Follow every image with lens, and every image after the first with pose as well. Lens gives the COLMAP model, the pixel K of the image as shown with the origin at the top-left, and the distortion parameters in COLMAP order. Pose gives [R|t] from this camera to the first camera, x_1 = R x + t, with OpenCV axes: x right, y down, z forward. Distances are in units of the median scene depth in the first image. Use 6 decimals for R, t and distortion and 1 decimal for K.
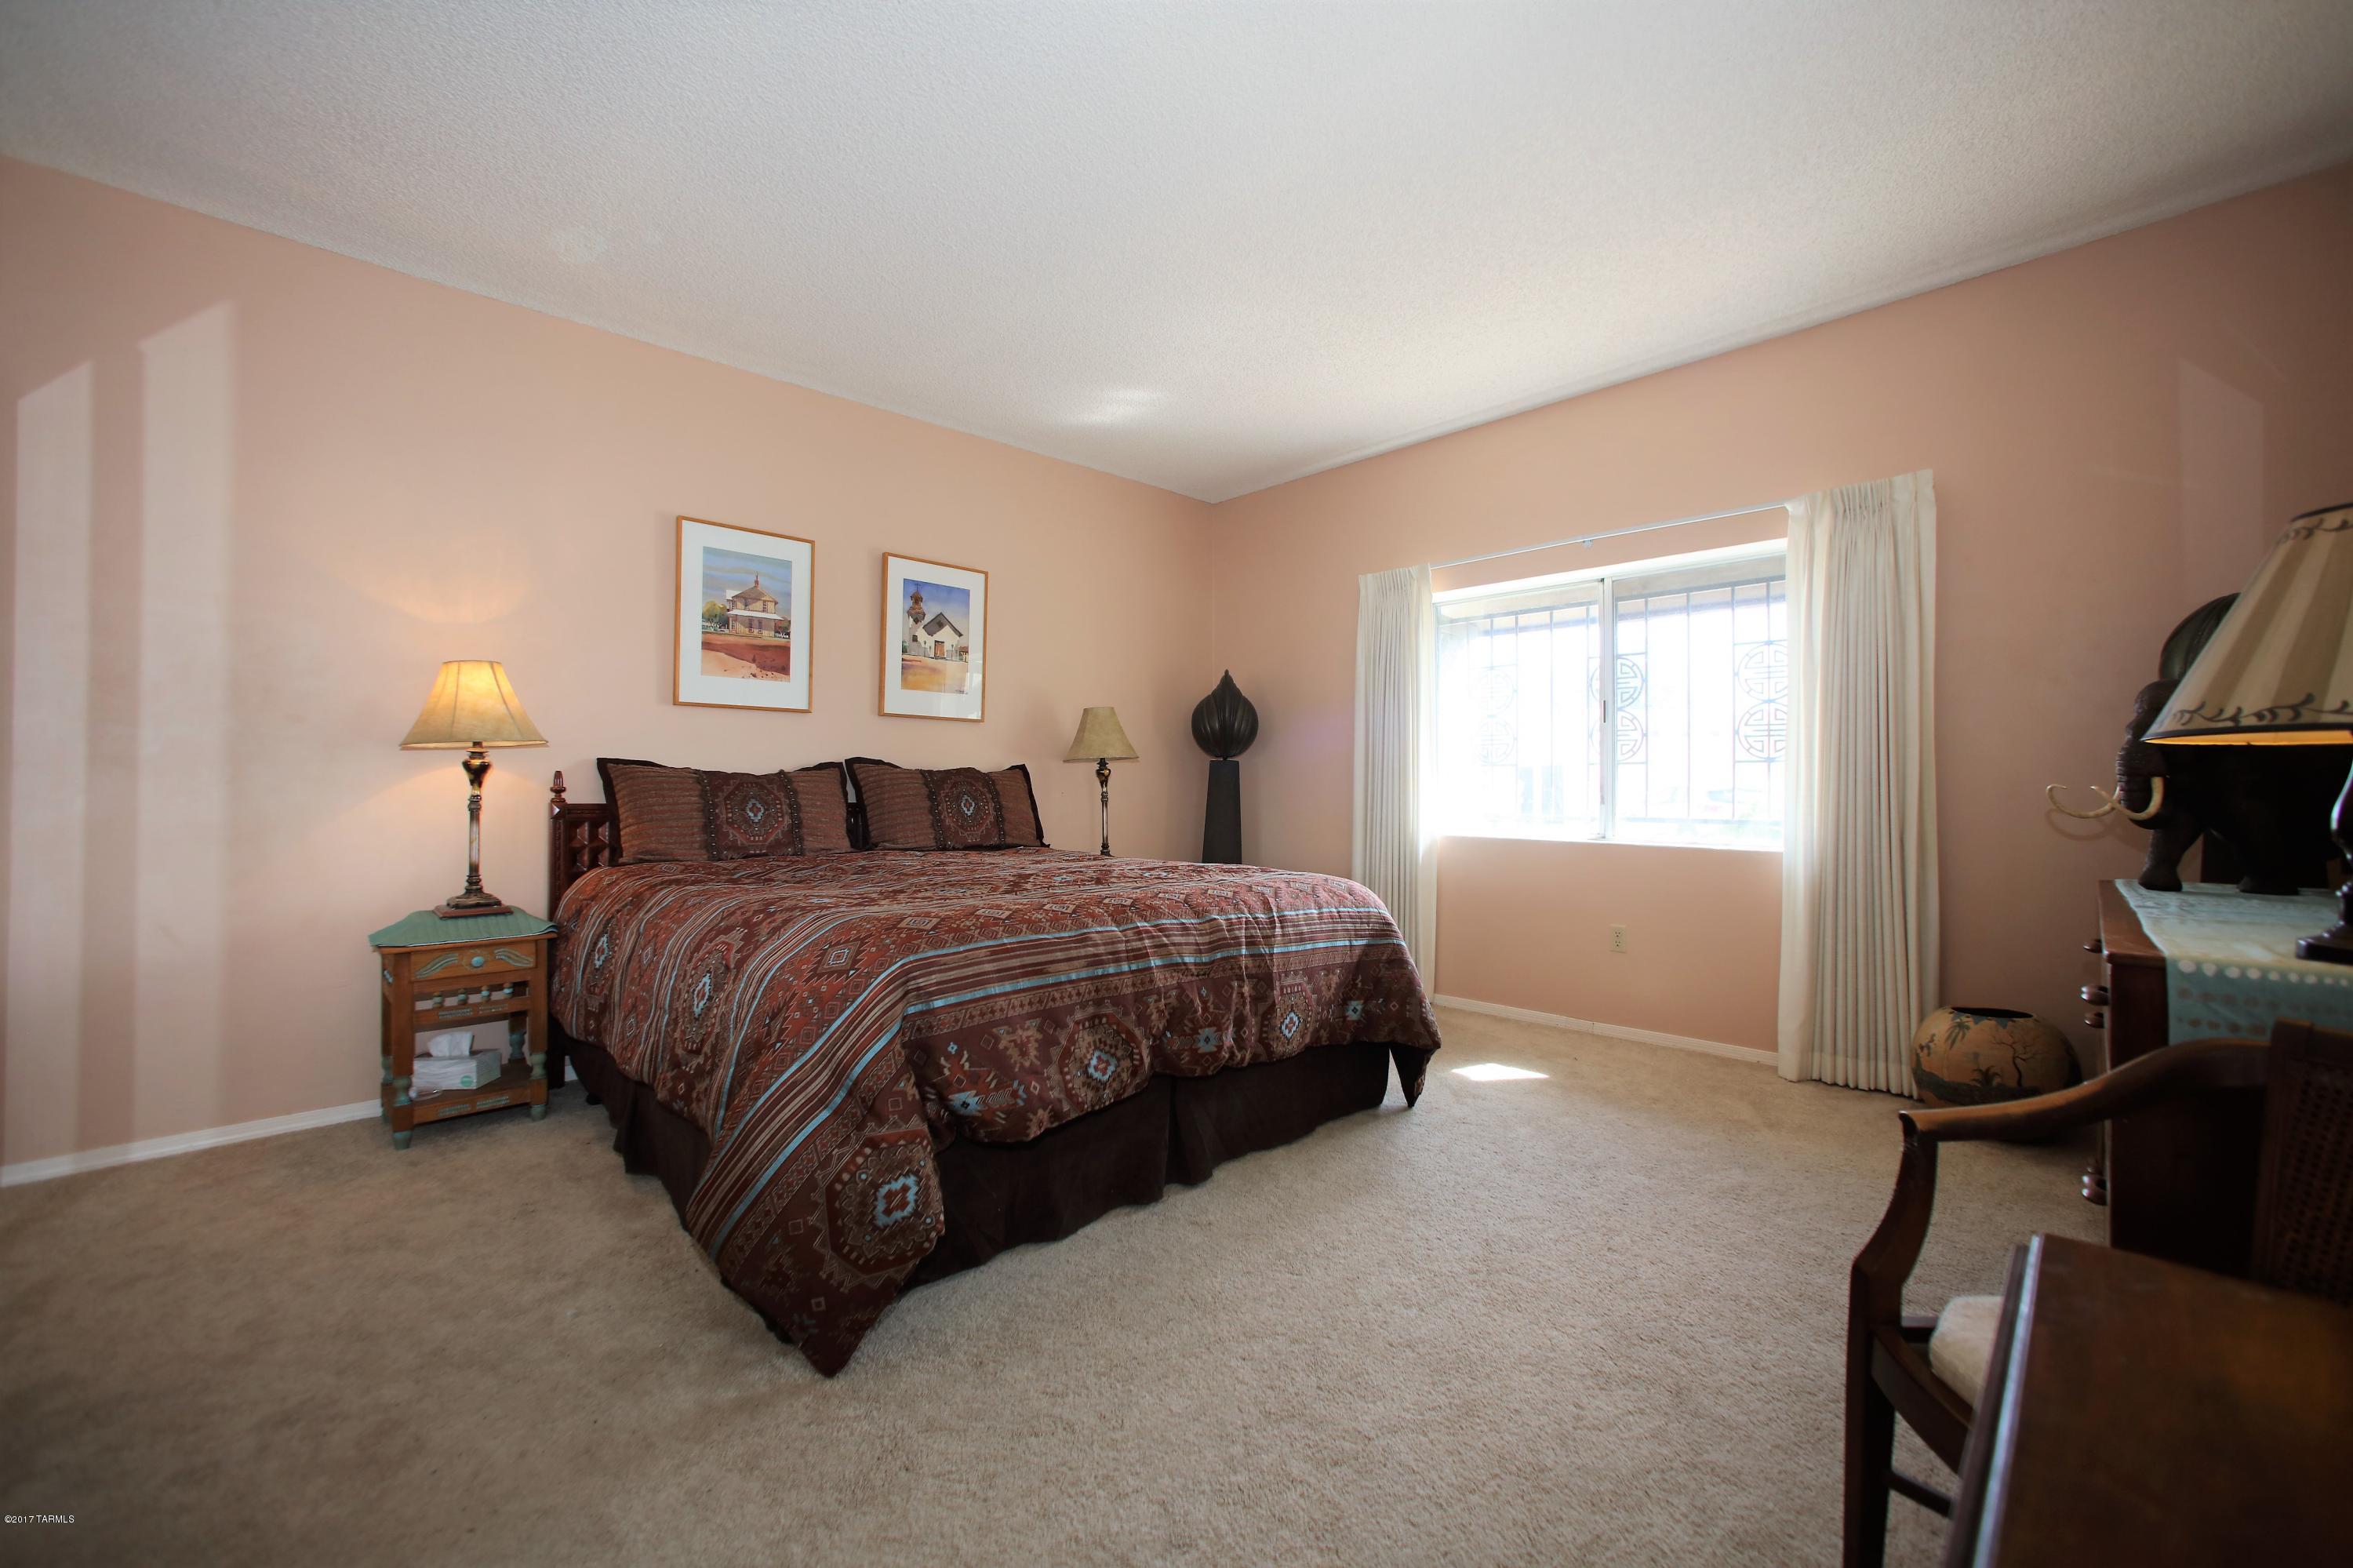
lens RADIAL K [[932.8, 0, 1177.2], [0, 932.8, 777.0], [0, 0, 1]] dist [-0.024049, 0.008041]
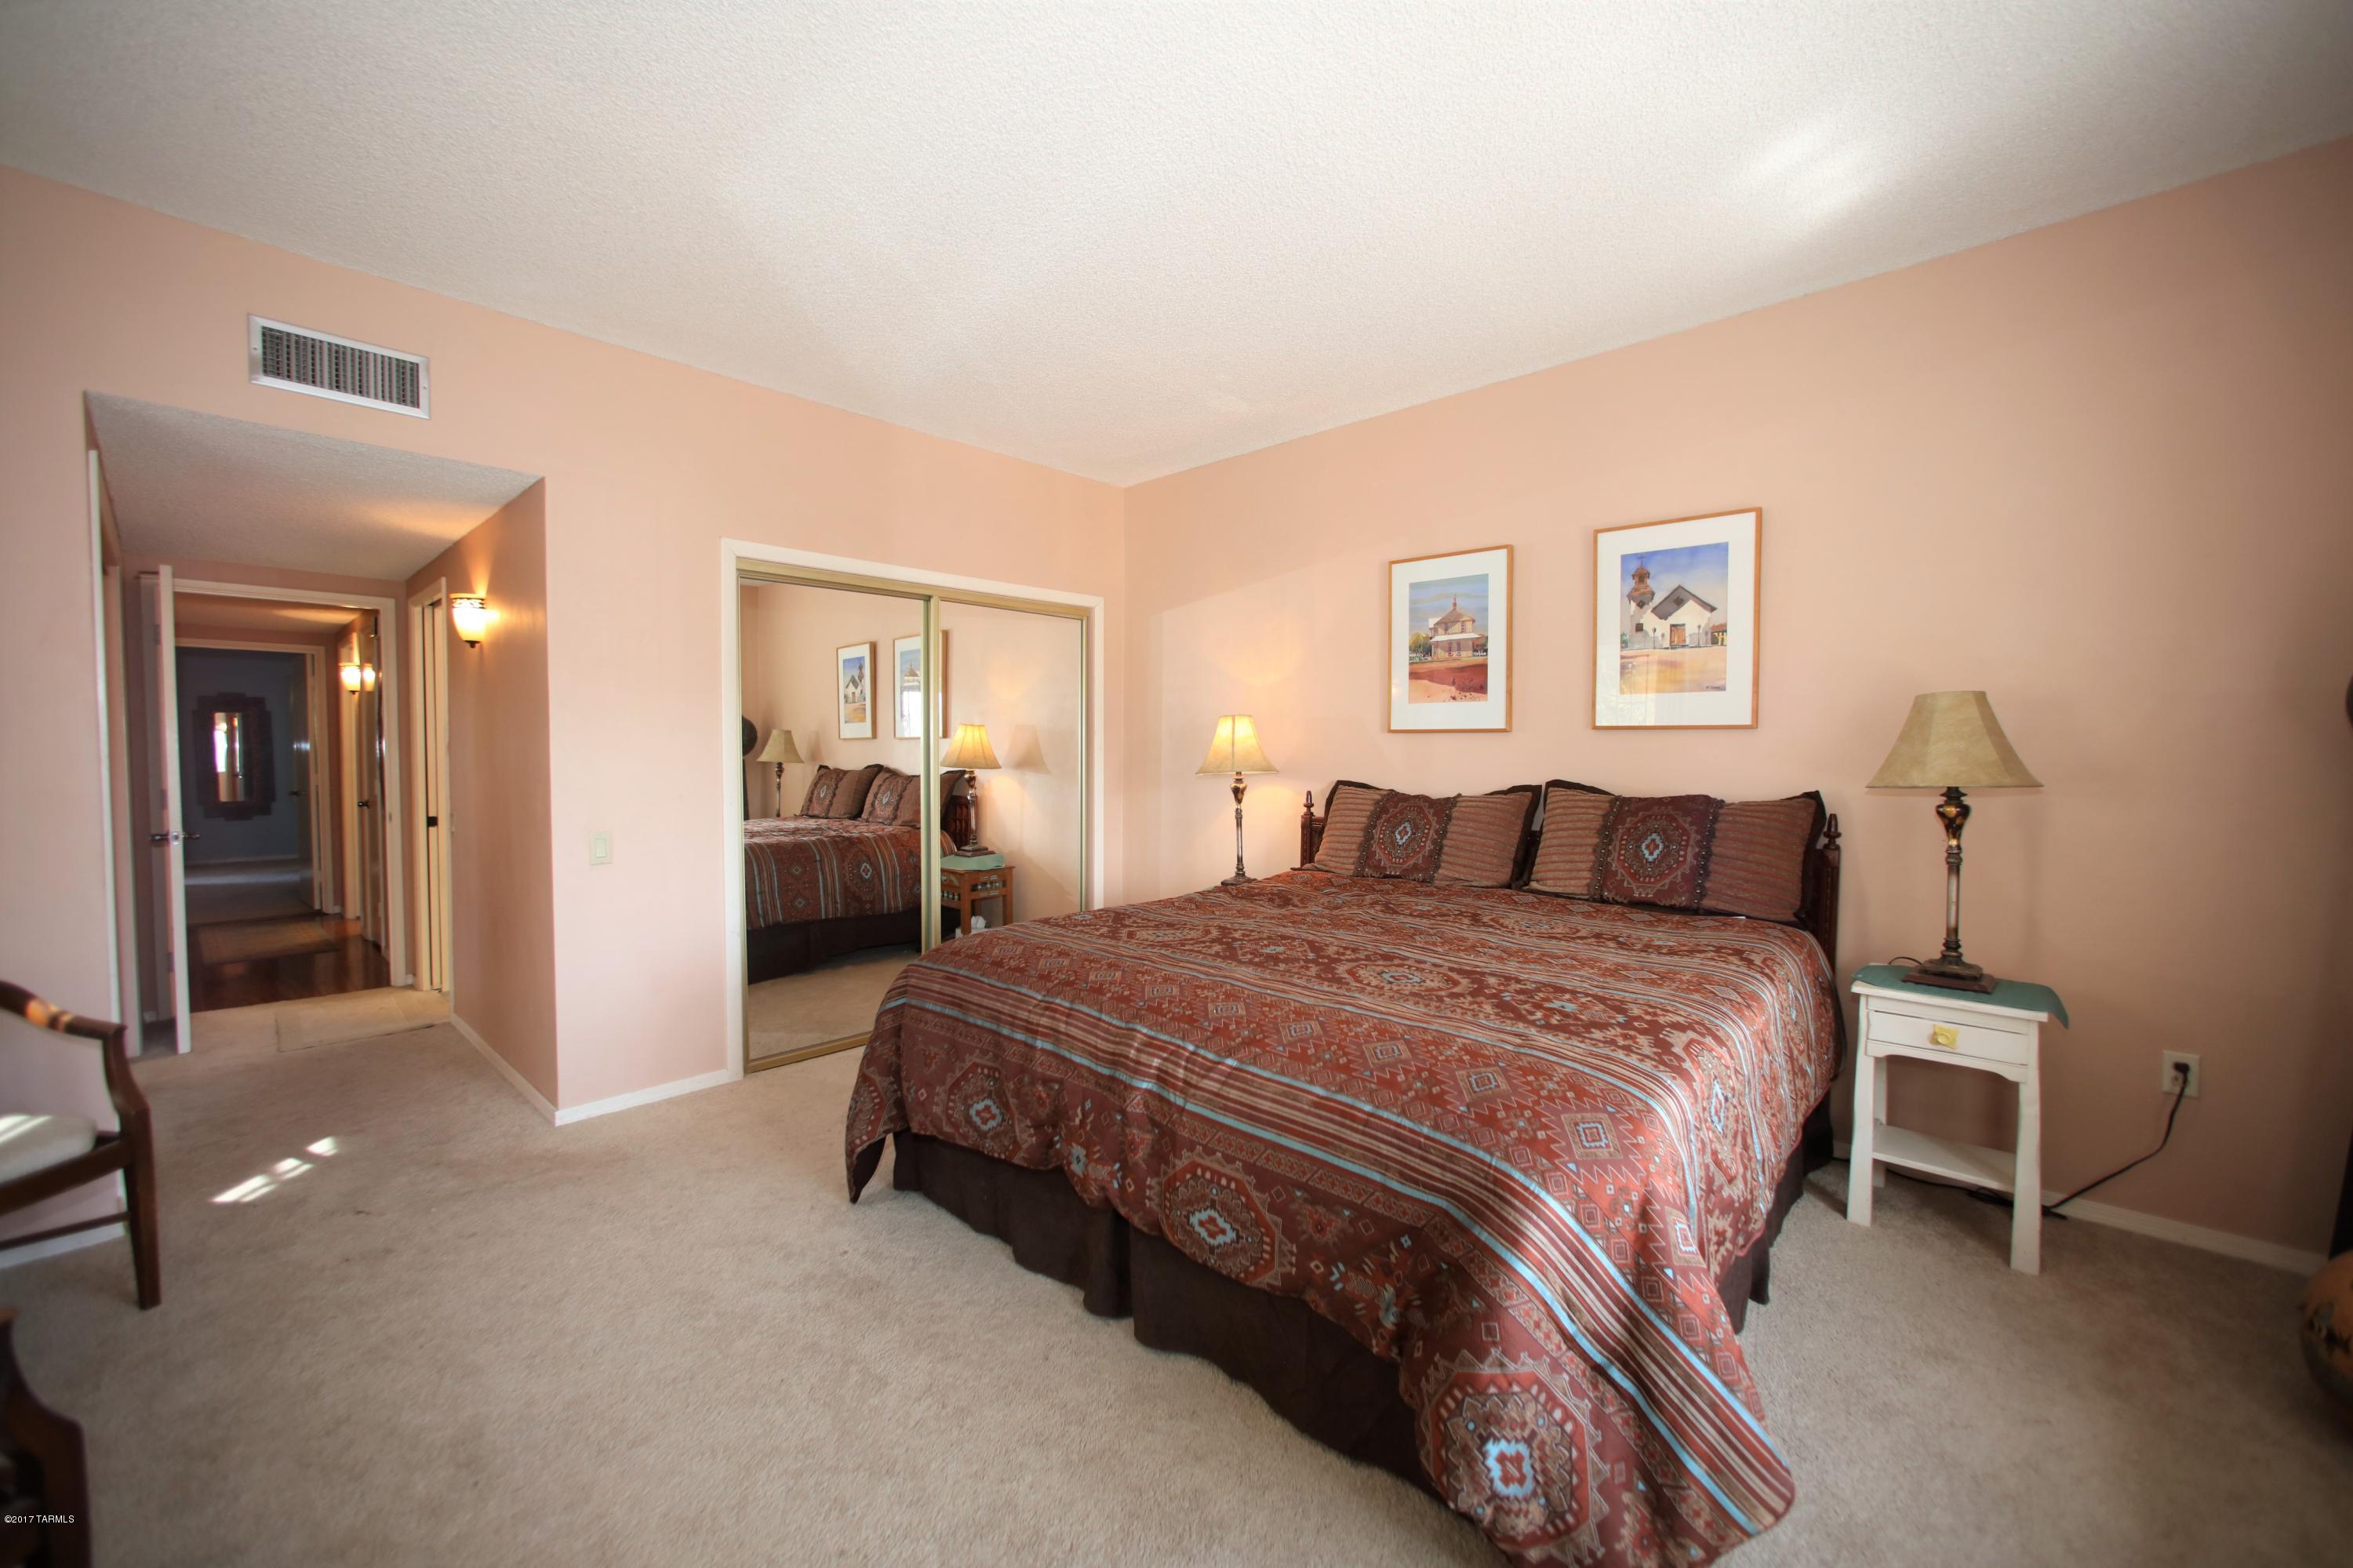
lens RADIAL K [[932.8, 0, 1181.9], [0, 932.8, 783.0], [0, 0, 1]] dist [-0.024049, 0.008041]
pose [[0.064964, 0.033021, -0.997341, 0.519055], [0.007949, 0.999404, 0.033607, -0.052700], [0.997856, -0.010111, 0.064662, 0.622096]]
